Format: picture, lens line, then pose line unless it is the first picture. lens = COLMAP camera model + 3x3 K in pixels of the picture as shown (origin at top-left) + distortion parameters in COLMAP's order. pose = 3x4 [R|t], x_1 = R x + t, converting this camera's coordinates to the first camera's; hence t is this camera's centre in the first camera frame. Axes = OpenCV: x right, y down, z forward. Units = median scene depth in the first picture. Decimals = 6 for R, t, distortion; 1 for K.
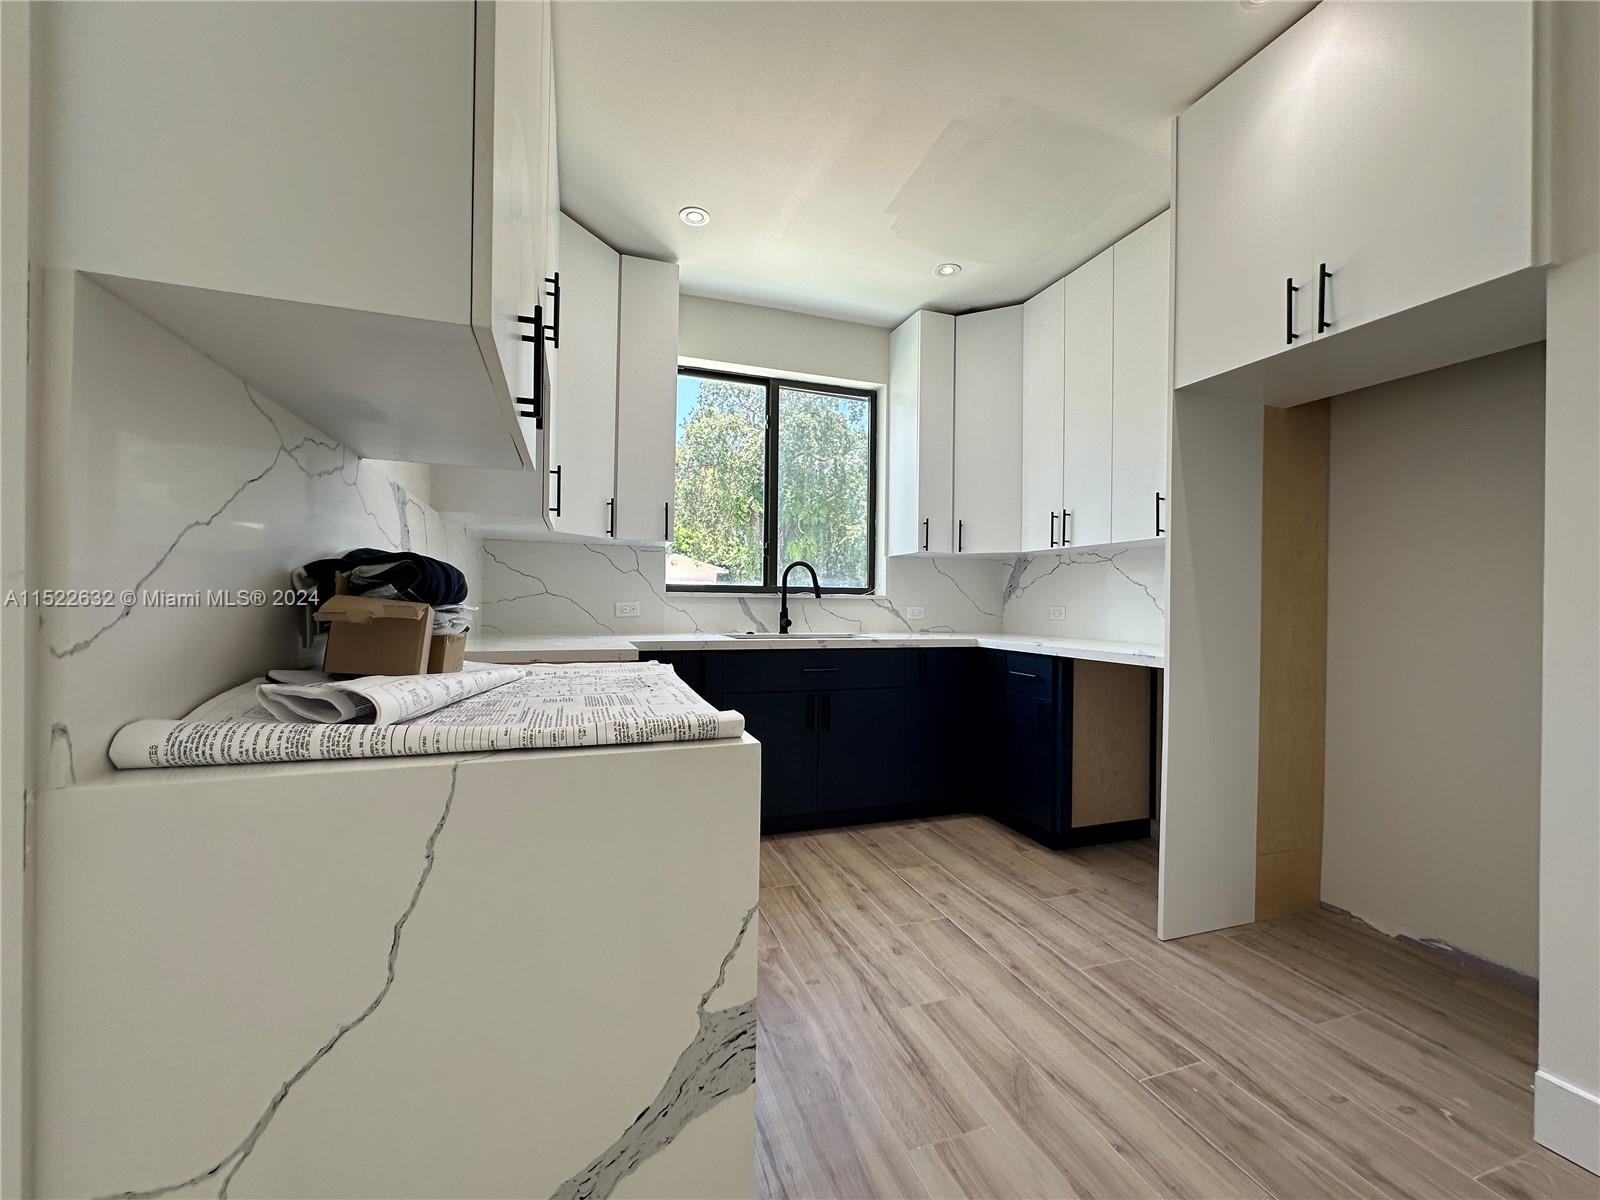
lens RADIAL K [[640.5, 0, 796.7], [0, 640.5, 599.6], [0, 0, 1]] dist [-0.000009, 0.000194]
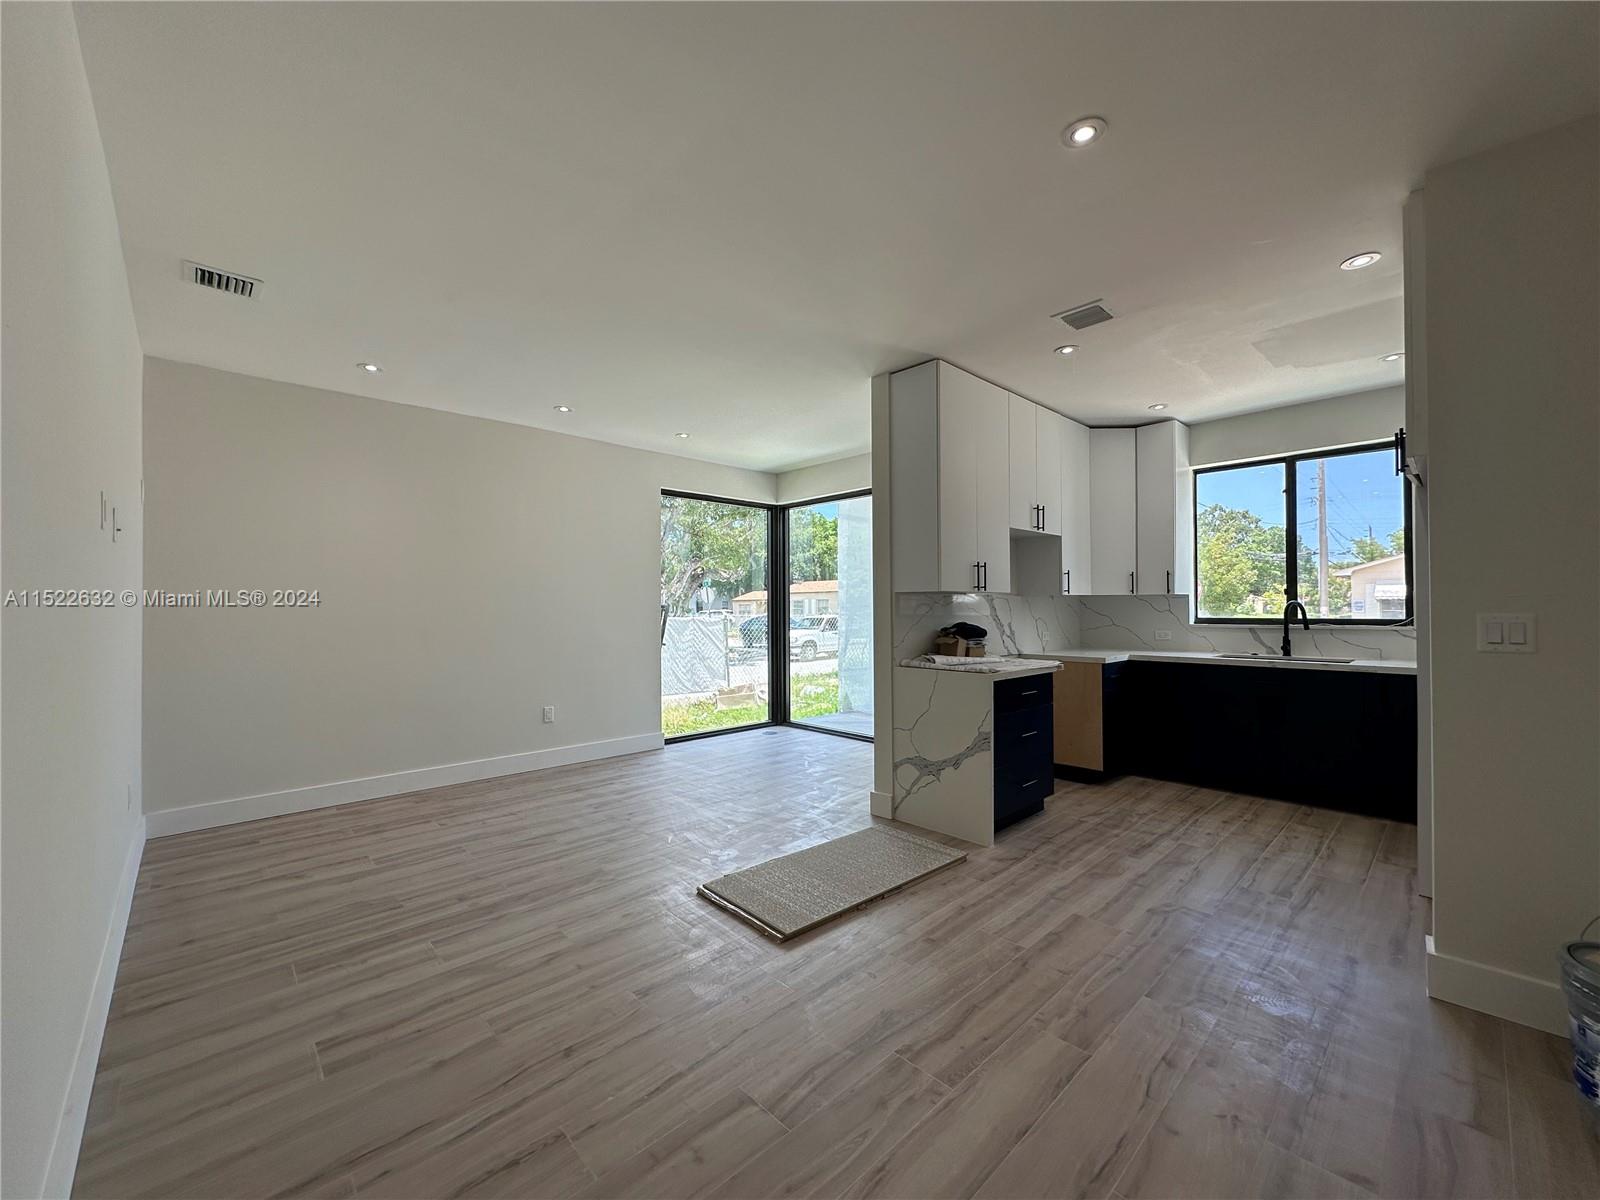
lens RADIAL K [[640.5, 0, 797.0], [0, 640.5, 599.5], [0, 0, 1]] dist [-0.000009, 0.000194]
pose [[0.414097, -0.021498, -0.909979, 0.755911], [0.011796, 0.999764, -0.018251, -0.050117], [0.910156, -0.003176, 0.414253, -0.450082]]
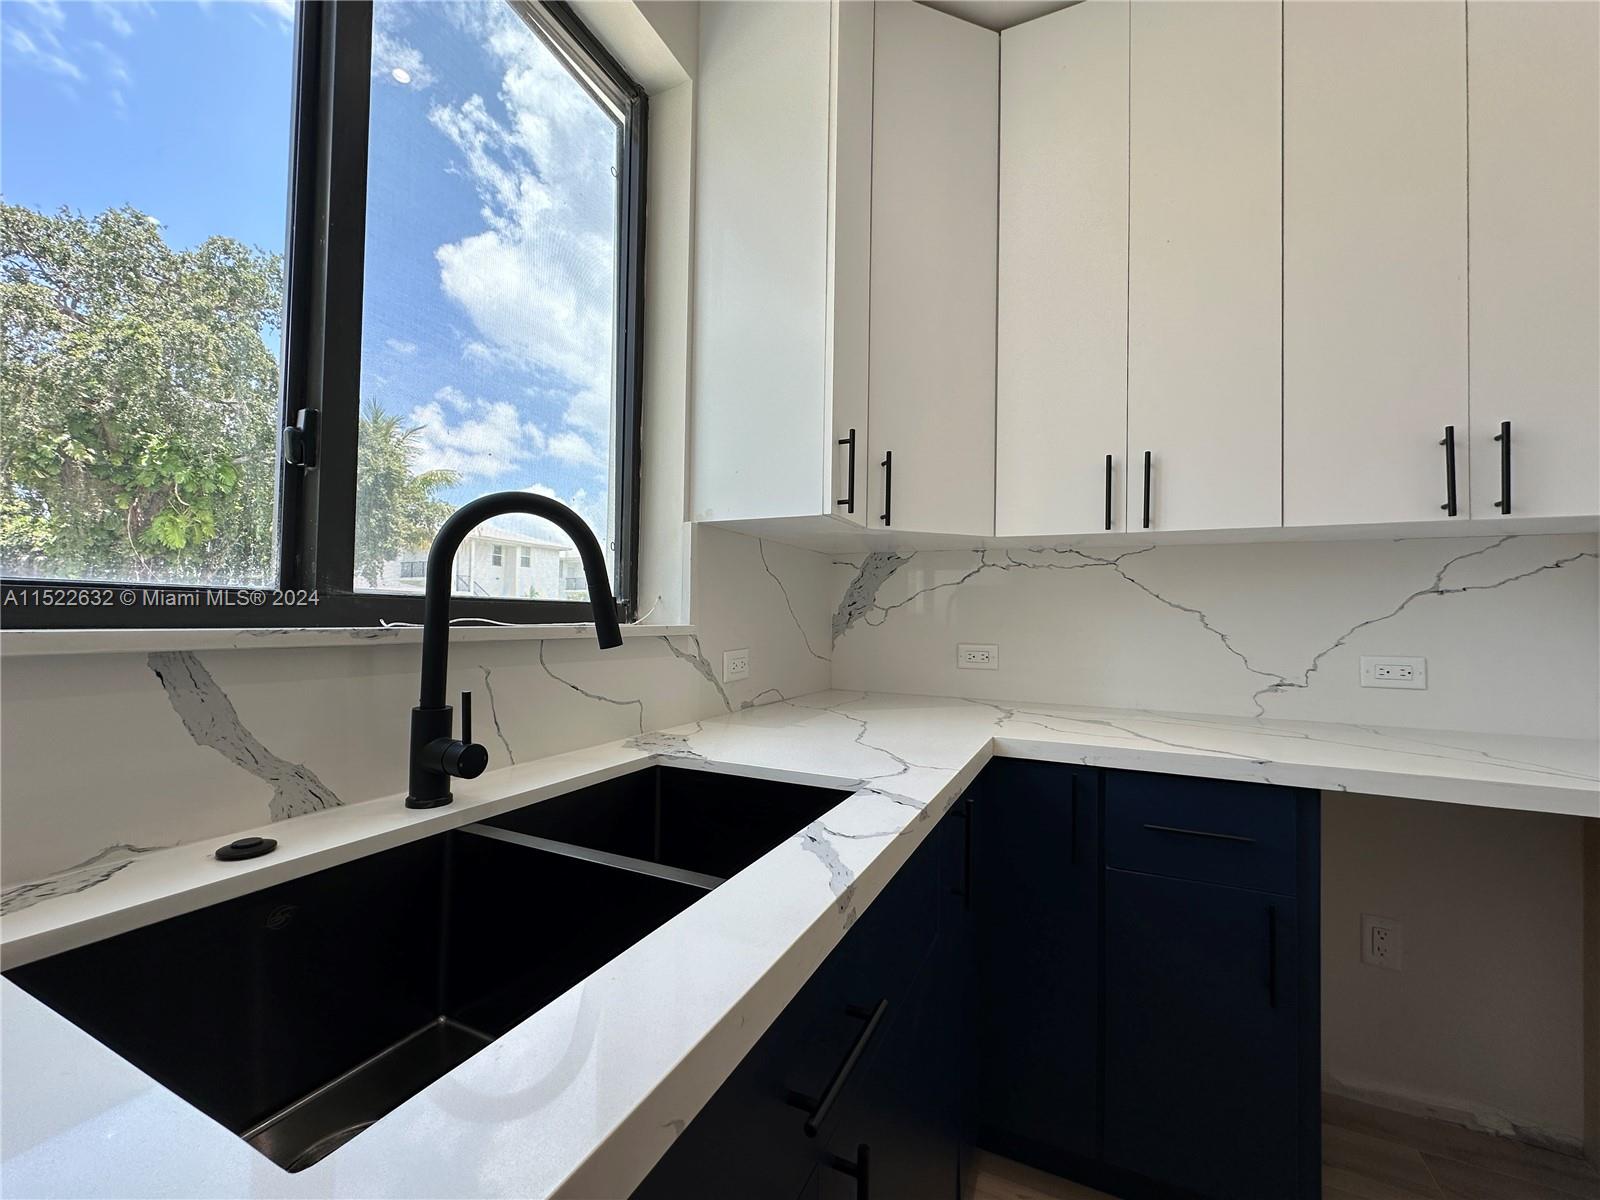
lens RADIAL K [[640.5, 0, 798.6], [0, 640.5, 593.9], [0, 0, 1]] dist [-0.000009, 0.000194]
pose [[0.702415, 0.025966, 0.711293, -0.091128], [-0.010108, 0.999597, -0.026509, -0.016513], [-0.711695, 0.011431, 0.702395, 0.747317]]
